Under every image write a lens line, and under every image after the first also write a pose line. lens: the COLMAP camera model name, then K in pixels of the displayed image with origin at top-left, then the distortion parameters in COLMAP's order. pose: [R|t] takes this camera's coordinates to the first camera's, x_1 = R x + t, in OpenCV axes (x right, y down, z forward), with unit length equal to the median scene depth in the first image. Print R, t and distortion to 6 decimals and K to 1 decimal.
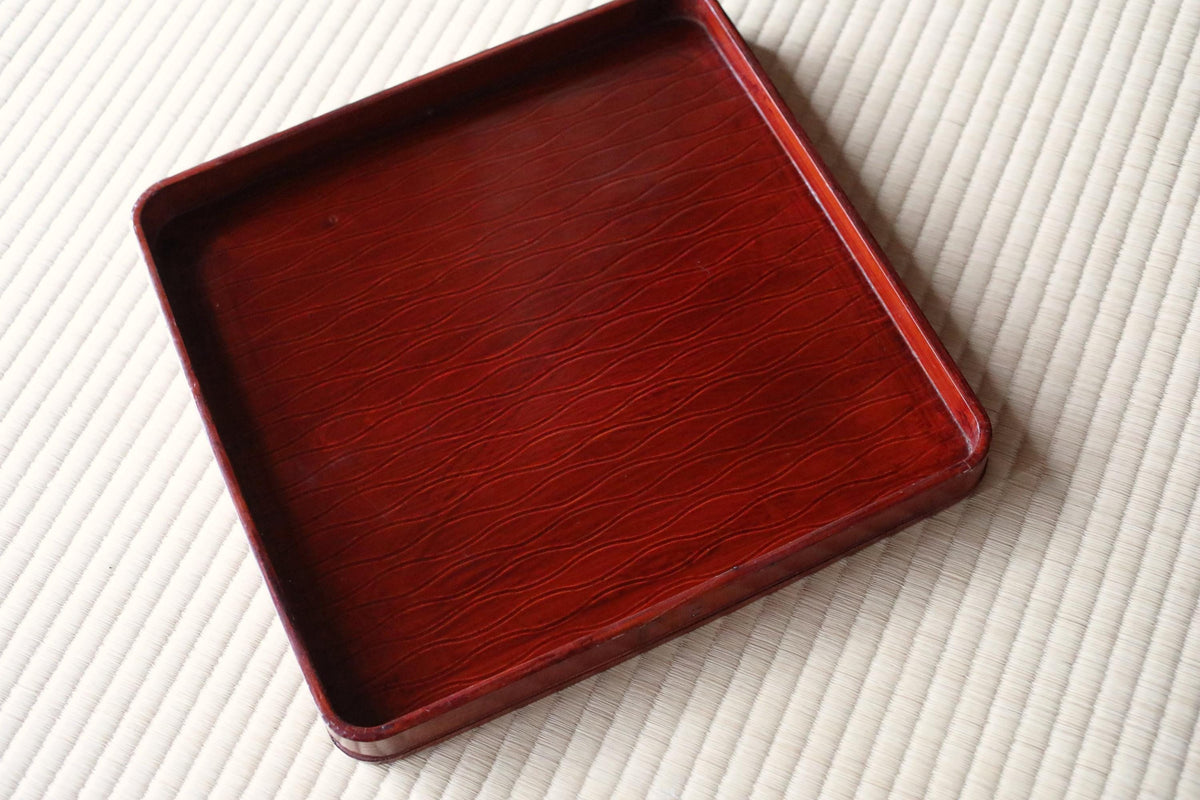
lens RADIAL K [[1840.7, 0, 600.0], [0, 1840.7, 400.0], [0, 0, 1]] dist [-0.002020, 0.164531]
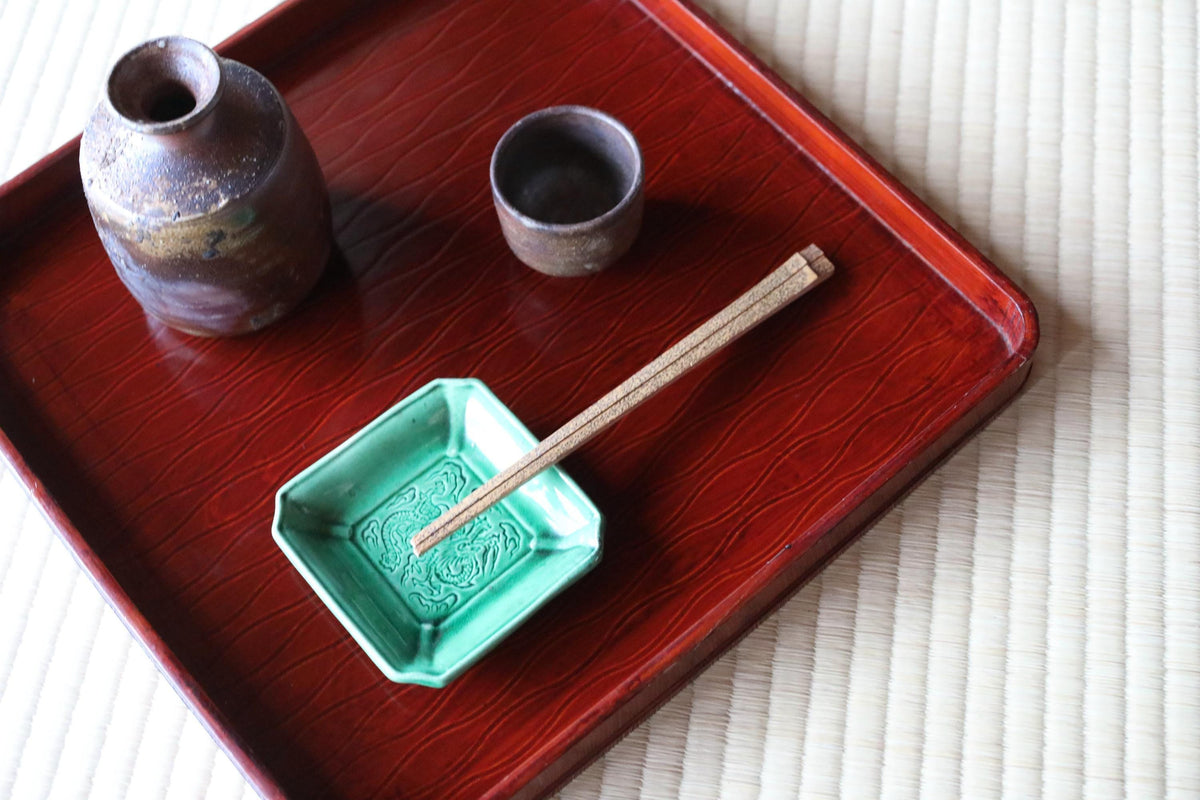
lens RADIAL K [[1840.7, 0, 600.0], [0, 1840.7, 400.0], [0, 0, 1]] dist [-0.002020, 0.164531]
pose [[0.962408, -0.228540, 0.146765, -0.102267], [0.228112, 0.973430, 0.019975, -0.004771], [-0.147430, 0.014255, 0.988970, 0.213729]]
